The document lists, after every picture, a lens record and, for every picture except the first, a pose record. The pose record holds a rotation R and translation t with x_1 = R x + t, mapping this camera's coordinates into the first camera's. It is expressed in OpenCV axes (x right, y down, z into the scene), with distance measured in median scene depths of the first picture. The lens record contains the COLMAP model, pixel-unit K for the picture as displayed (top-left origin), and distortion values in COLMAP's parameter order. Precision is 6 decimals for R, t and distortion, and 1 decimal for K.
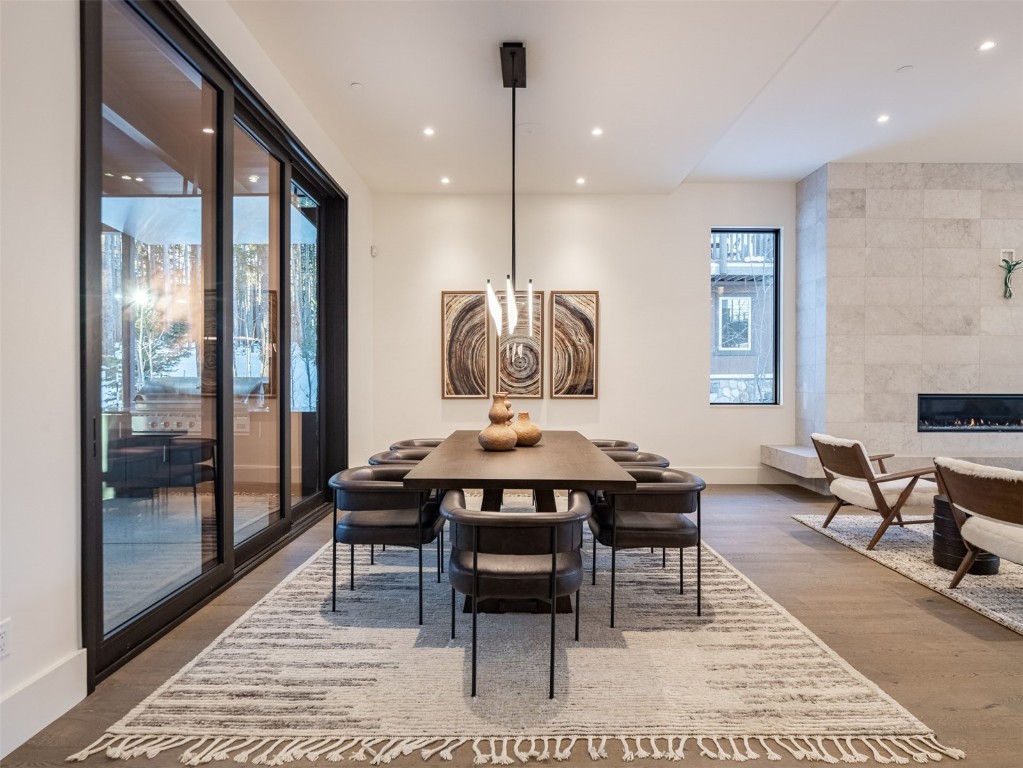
lens RADIAL K [[544.4, 0, 515.8], [0, 544.4, 384.0], [0, 0, 1]] dist [-0.000186, -0.001247]
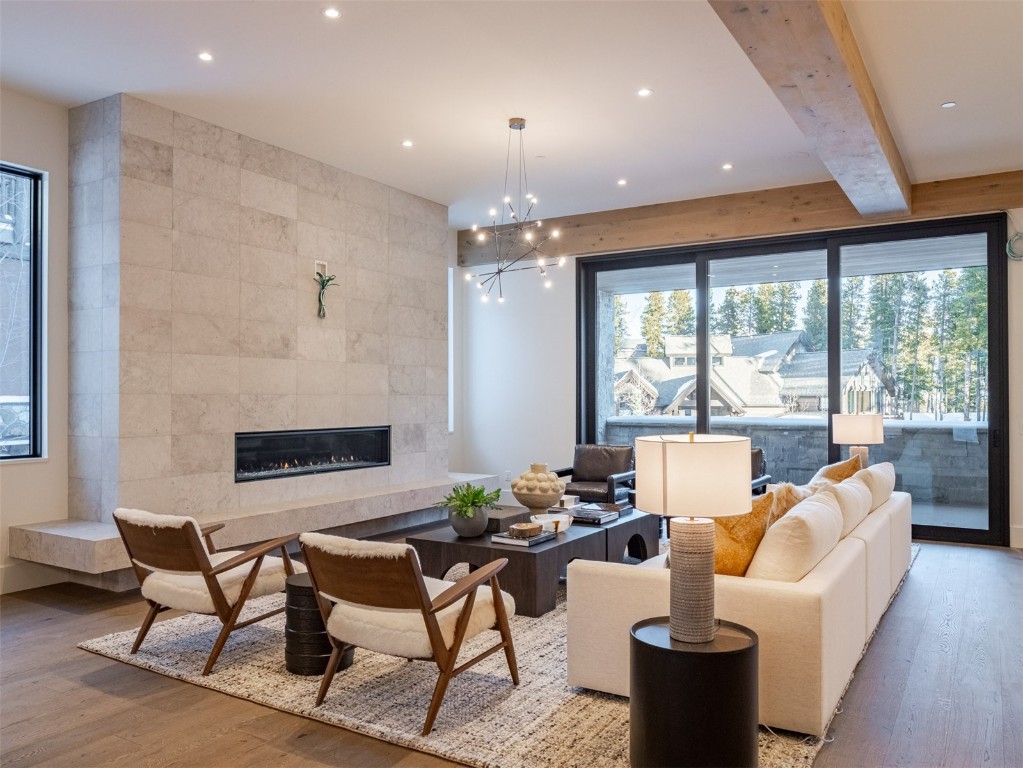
lens RADIAL K [[781.3, 0, 511.8], [0, 781.3, 386.8], [0, 0, 1]] dist [0.002077, -0.000303]
pose [[0.520493, 0.006616, 0.853840, 0.005881], [0.016006, 0.999719, -0.017504, -0.022138], [-0.853716, 0.022778, 0.520241, 0.101930]]
